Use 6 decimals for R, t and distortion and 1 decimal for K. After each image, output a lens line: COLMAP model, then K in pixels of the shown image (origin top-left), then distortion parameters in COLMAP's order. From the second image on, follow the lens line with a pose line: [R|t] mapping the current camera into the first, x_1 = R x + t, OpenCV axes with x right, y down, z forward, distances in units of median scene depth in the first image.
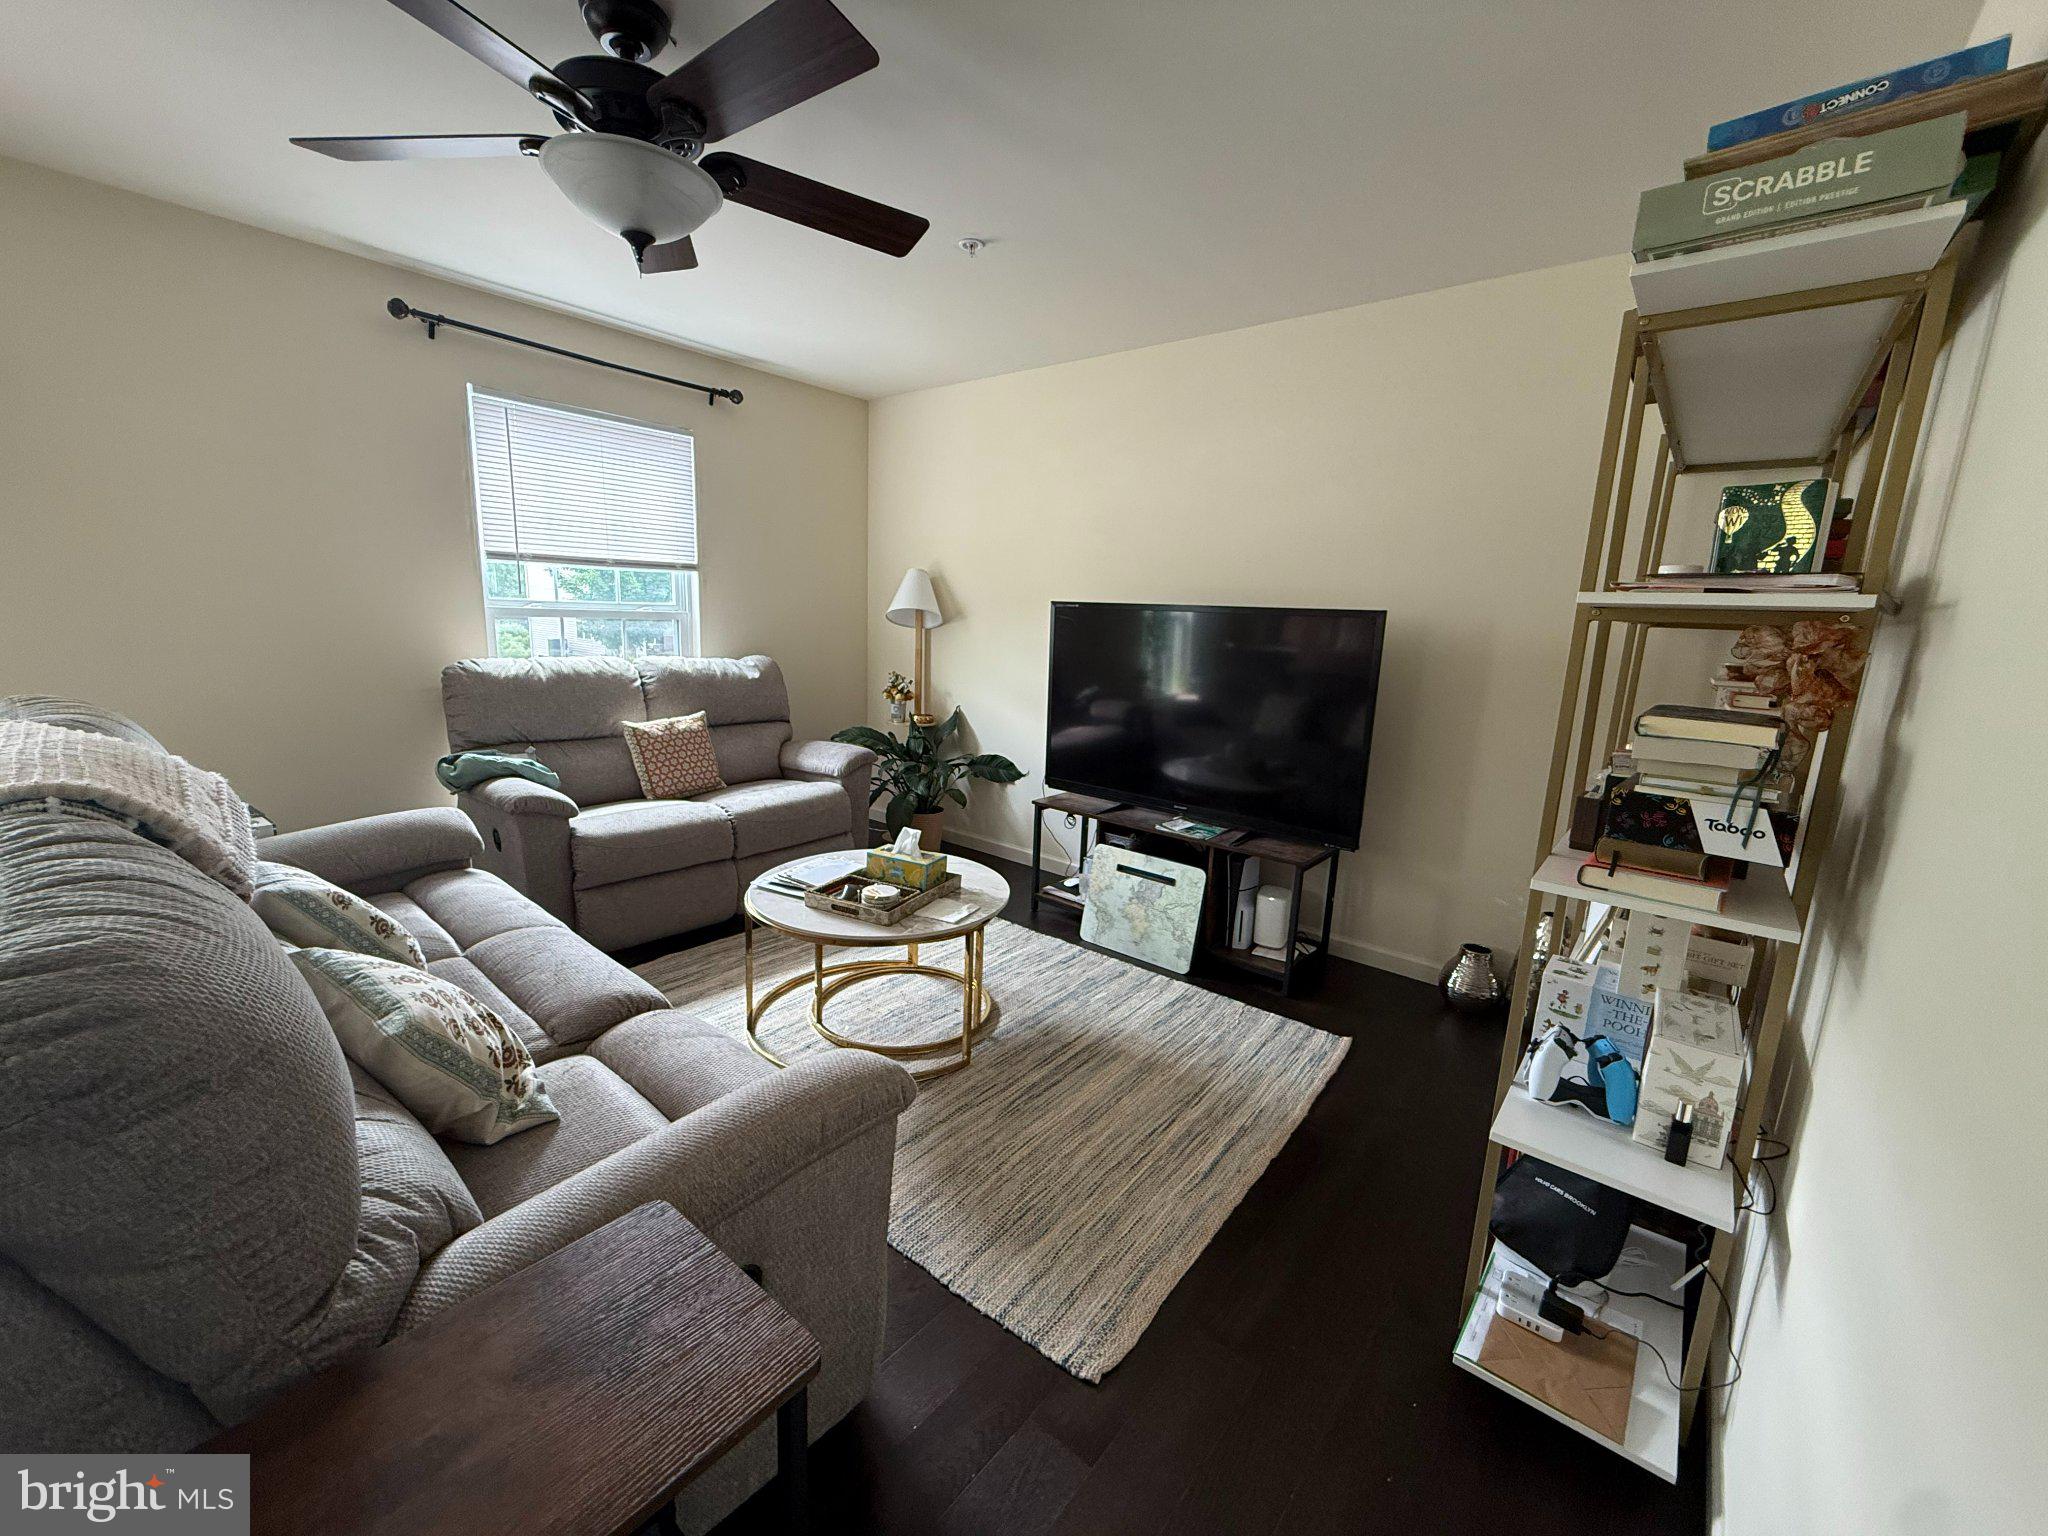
lens RADIAL K [[808.7, 0, 1024.0], [0, 808.7, 768.0], [0, 0, 1]] dist [0.000366, 0.000007]
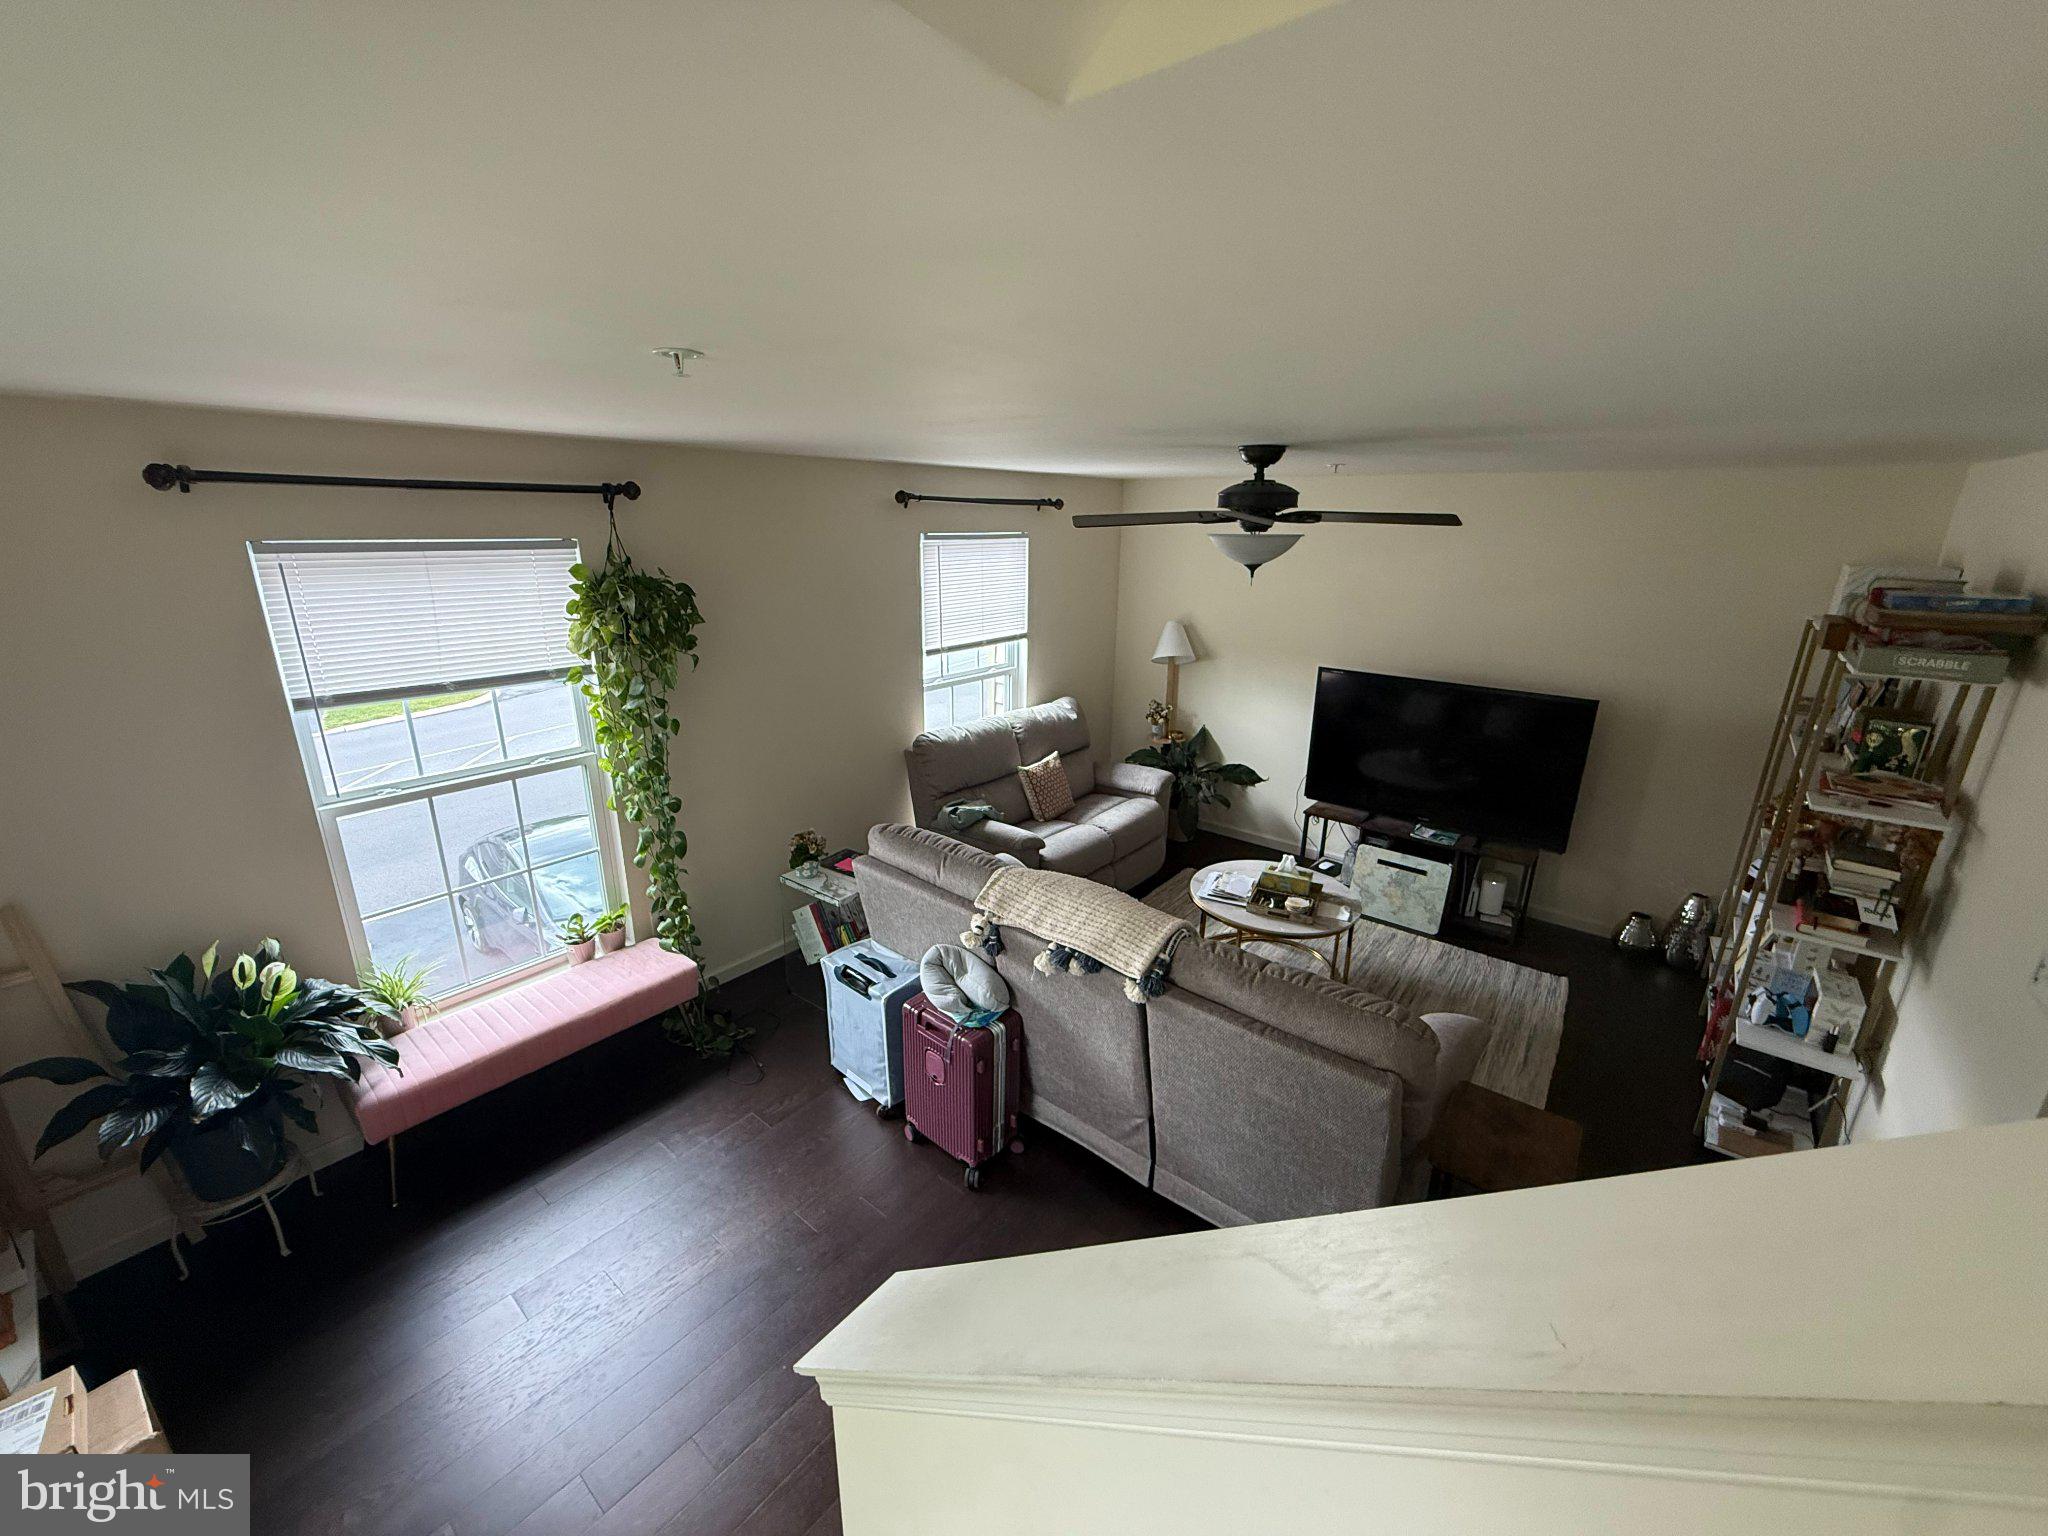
lens RADIAL K [[808.7, 0, 1024.0], [0, 808.7, 768.0], [0, 0, 1]] dist [0.000366, 0.000007]
pose [[0.999549, -0.030018, 0.000311, -0.547501], [0.029796, 0.993315, 0.111524, -0.237369], [-0.003656, -0.111465, 0.993762, -0.438559]]
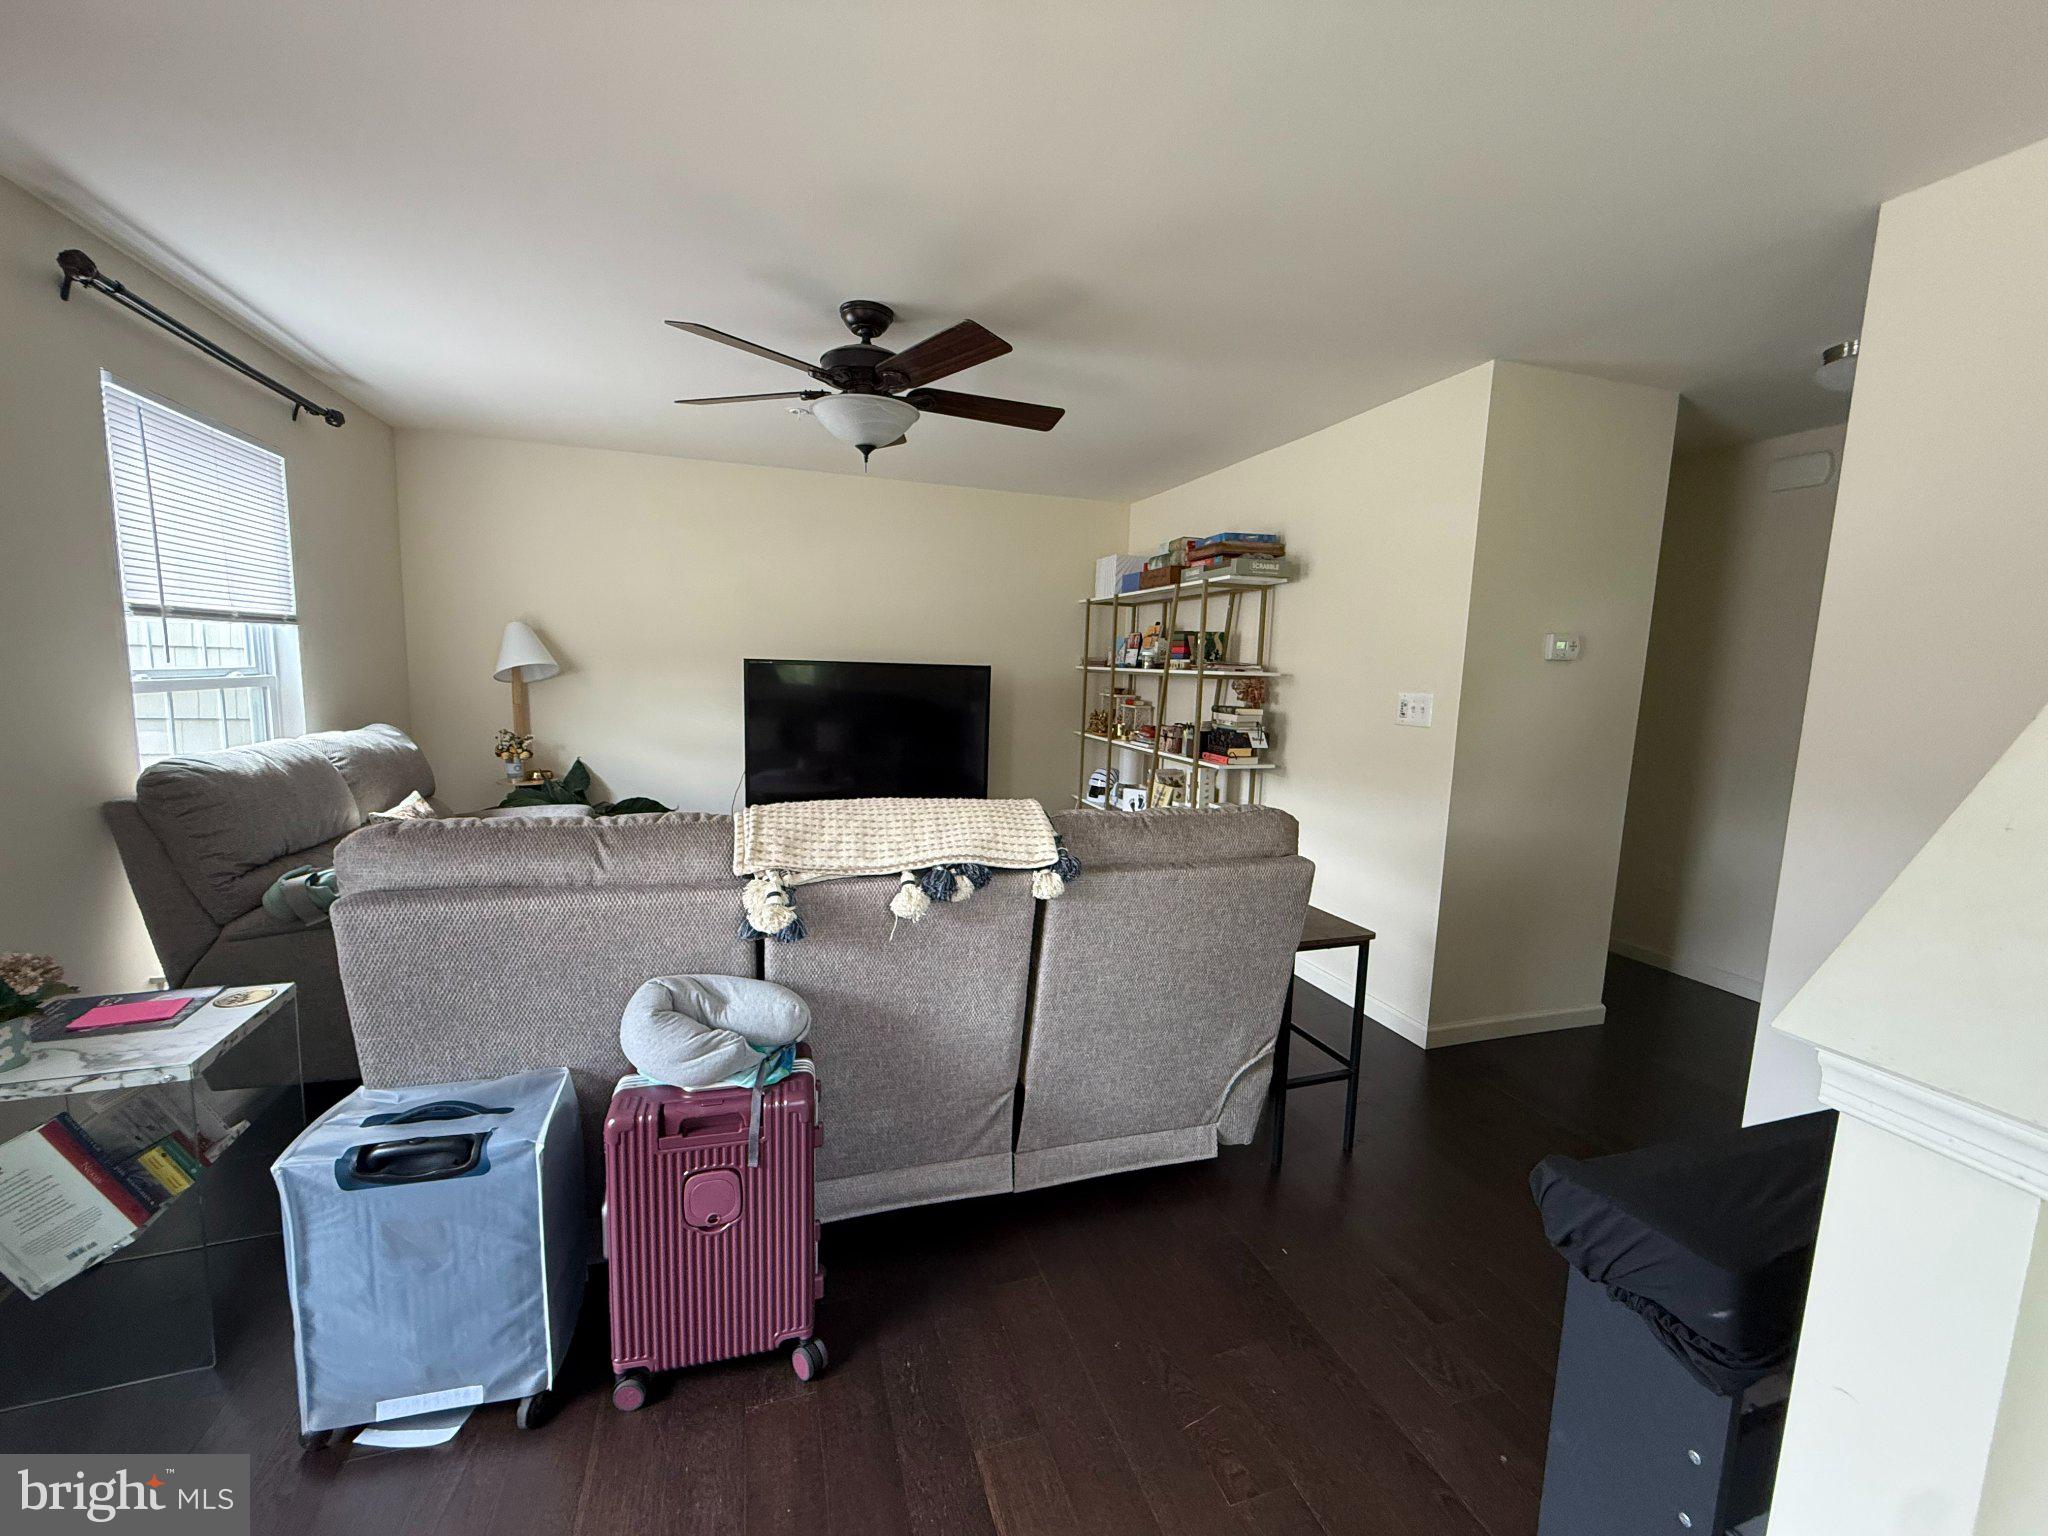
lens RADIAL K [[811.7, 0, 1024.0], [0, 811.7, 768.0], [0, 0, 1]] dist [-0.013206, 0.000022]
pose [[0.526368, -0.130386, 0.840200, -0.931987], [0.150495, 0.986857, 0.058863, -0.057223], [-0.836832, 0.095462, 0.539072, -0.006974]]
